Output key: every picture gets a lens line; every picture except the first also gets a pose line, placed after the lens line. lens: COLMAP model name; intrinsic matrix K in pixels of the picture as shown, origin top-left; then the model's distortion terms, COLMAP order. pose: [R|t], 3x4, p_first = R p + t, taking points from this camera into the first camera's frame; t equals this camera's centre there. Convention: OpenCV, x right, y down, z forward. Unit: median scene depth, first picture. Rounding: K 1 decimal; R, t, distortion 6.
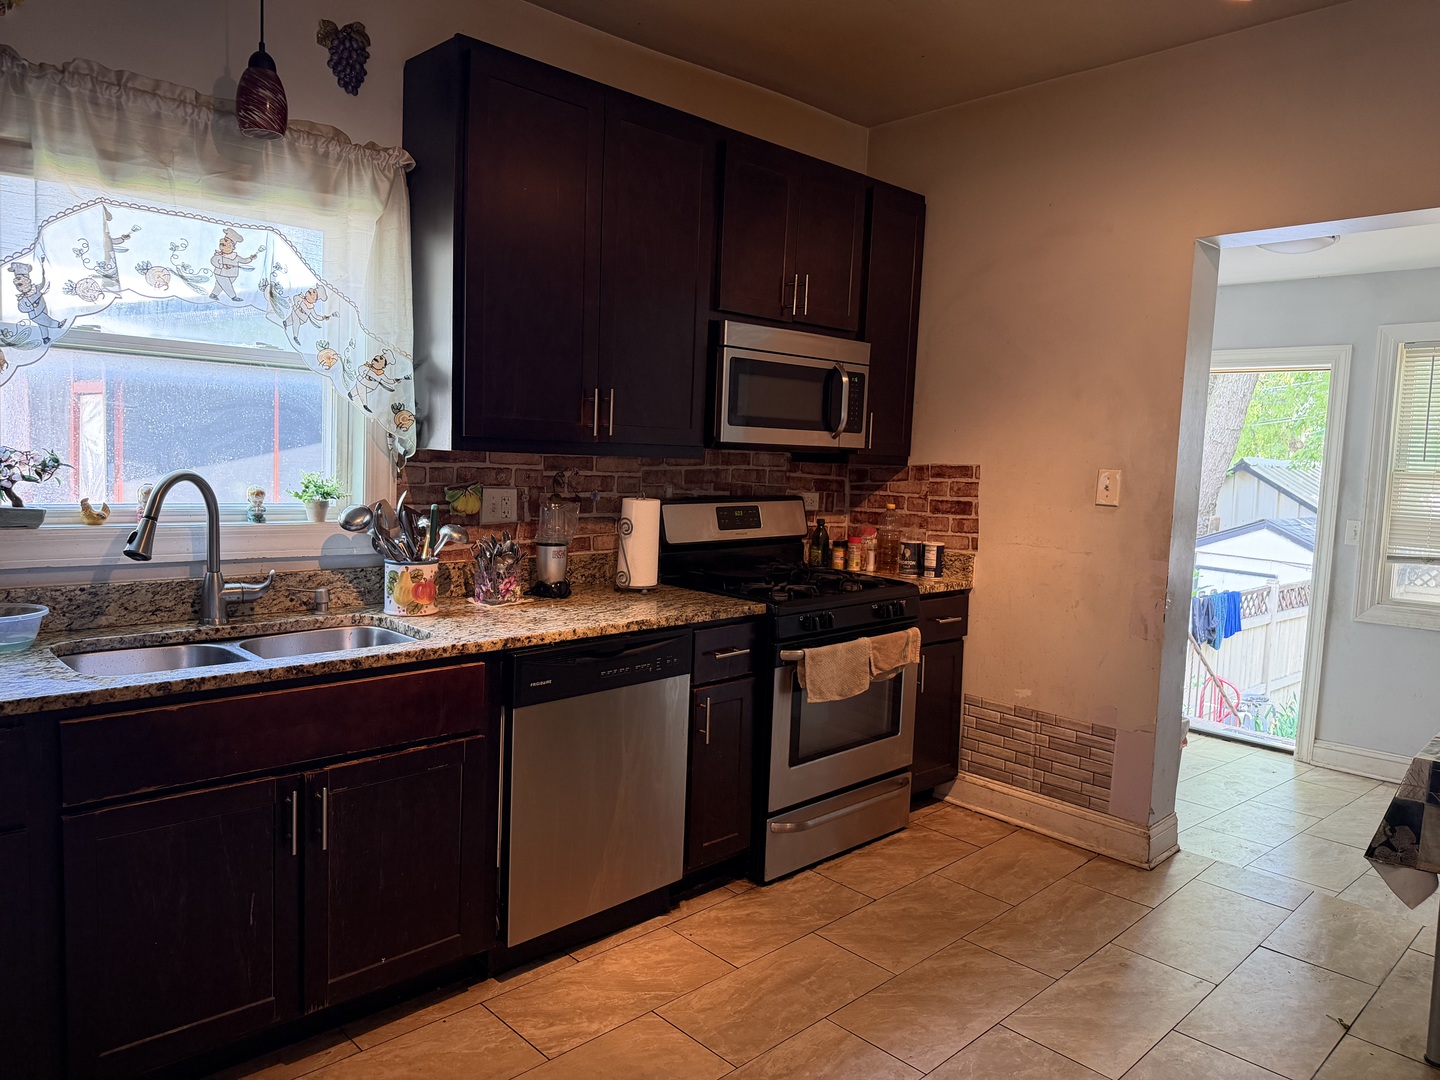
lens RADIAL K [[1003.1, 0, 720.0], [0, 1003.1, 540.0], [0, 0, 1]] dist [0.109034, -0.123694]
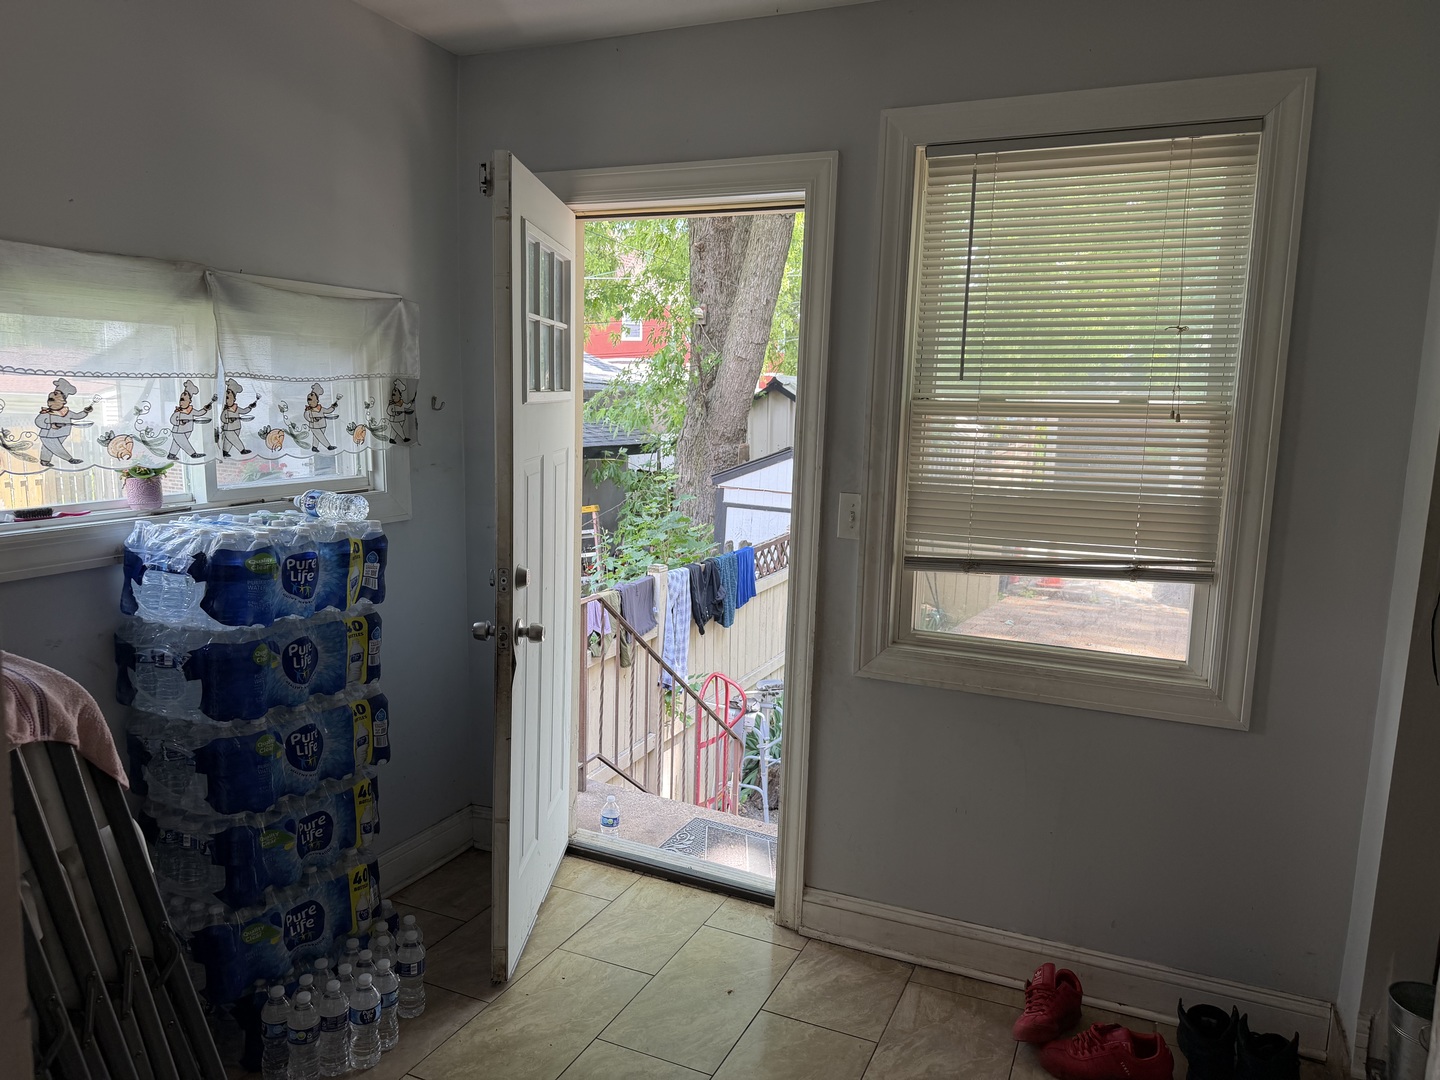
lens RADIAL K [[1003.1, 0, 720.0], [0, 1003.1, 540.0], [0, 0, 1]] dist [0.109034, -0.123694]
pose [[0.924025, -0.069616, 0.375942, 0.360066], [0.040129, 0.995511, 0.085712, -0.043004], [-0.380221, -0.064114, 0.922671, 0.547227]]
